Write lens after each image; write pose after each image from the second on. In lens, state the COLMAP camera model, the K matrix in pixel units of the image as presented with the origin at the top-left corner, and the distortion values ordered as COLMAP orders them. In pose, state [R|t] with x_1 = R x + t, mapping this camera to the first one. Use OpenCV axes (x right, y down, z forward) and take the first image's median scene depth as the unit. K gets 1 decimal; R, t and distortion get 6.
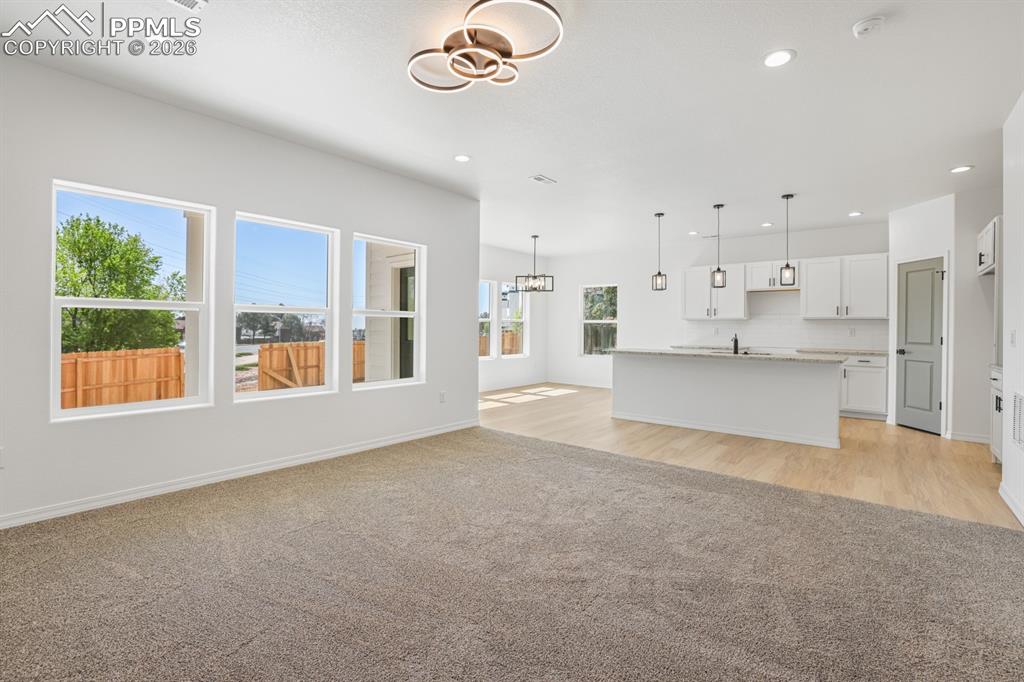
lens RADIAL K [[464.3, 0, 514.3], [0, 464.3, 329.8], [0, 0, 1]] dist [-0.017858, 0.000635]
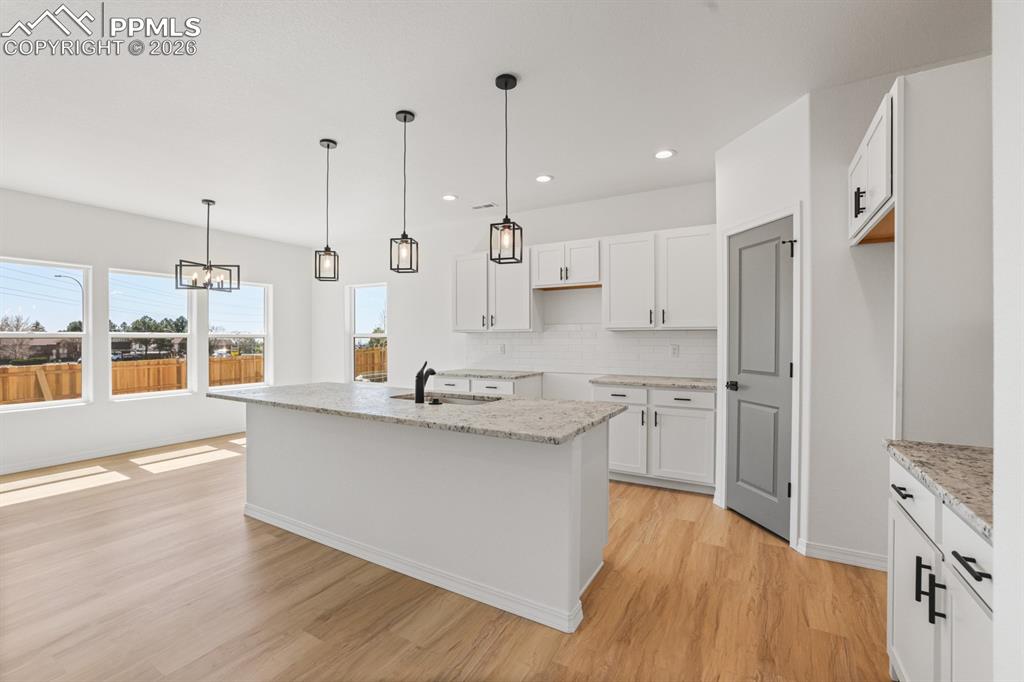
lens RADIAL K [[438.4, 0, 508.0], [0, 438.4, 343.3], [0, 0, 1]] dist [-0.038459, 0.000240]
pose [[0.989701, -0.011383, 0.142694, 0.462071], [0.010498, 0.999921, 0.006952, -0.012444], [-0.142762, -0.005382, 0.989742, 0.473881]]
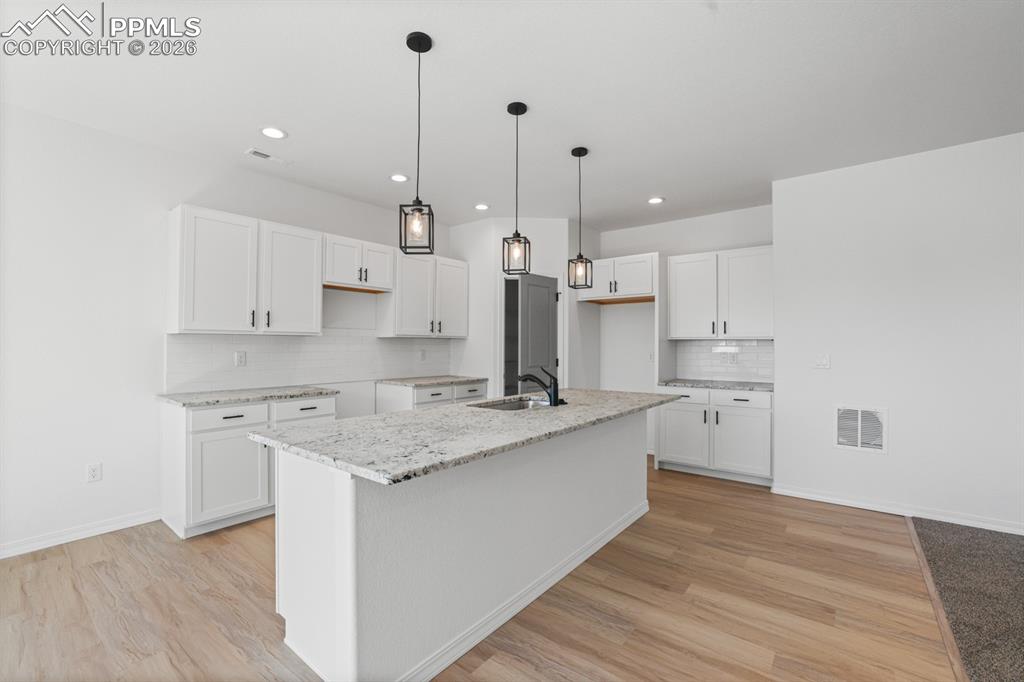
lens RADIAL K [[438.4, 0, 508.0], [0, 438.4, 343.3], [0, 0, 1]] dist [-0.038459, 0.000240]
pose [[-0.004955, -0.002966, 0.999983, -0.017676], [-0.000249, 0.999996, 0.002965, -0.018207], [-0.999988, -0.000235, -0.004956, 0.962107]]
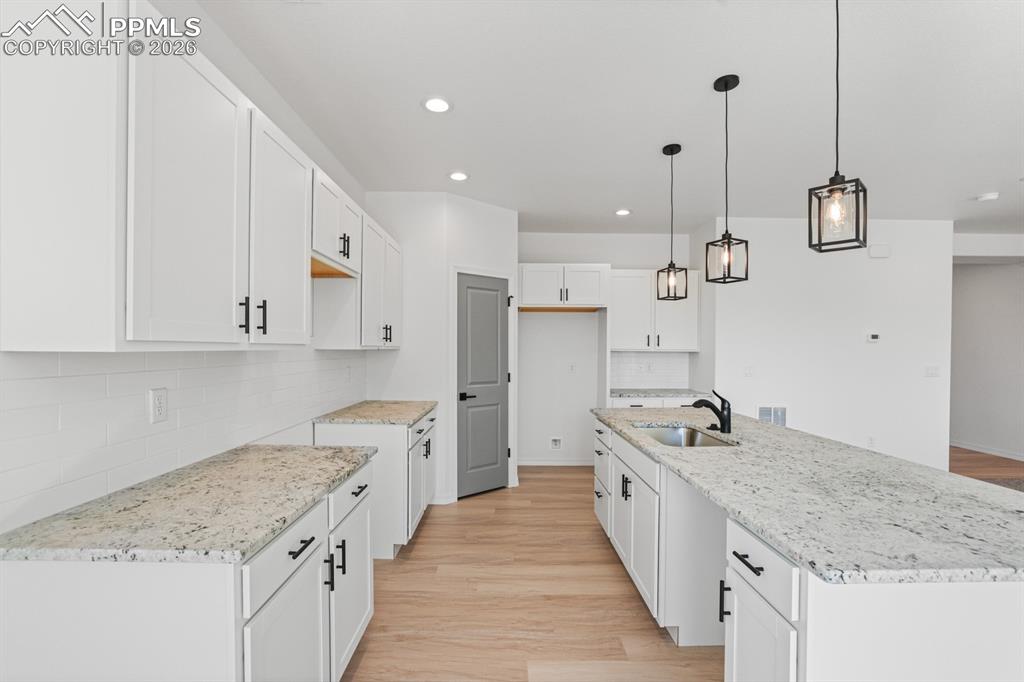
lens RADIAL K [[450.2, 0, 511.3], [0, 450.2, 351.2], [0, 0, 1]] dist [-0.002074, 0.000092]
pose [[-0.638161, -0.016196, 0.769732, 0.242207], [-0.007841, 0.999864, 0.014538, -0.032671], [-0.769863, 0.003242, -0.638201, 1.331165]]
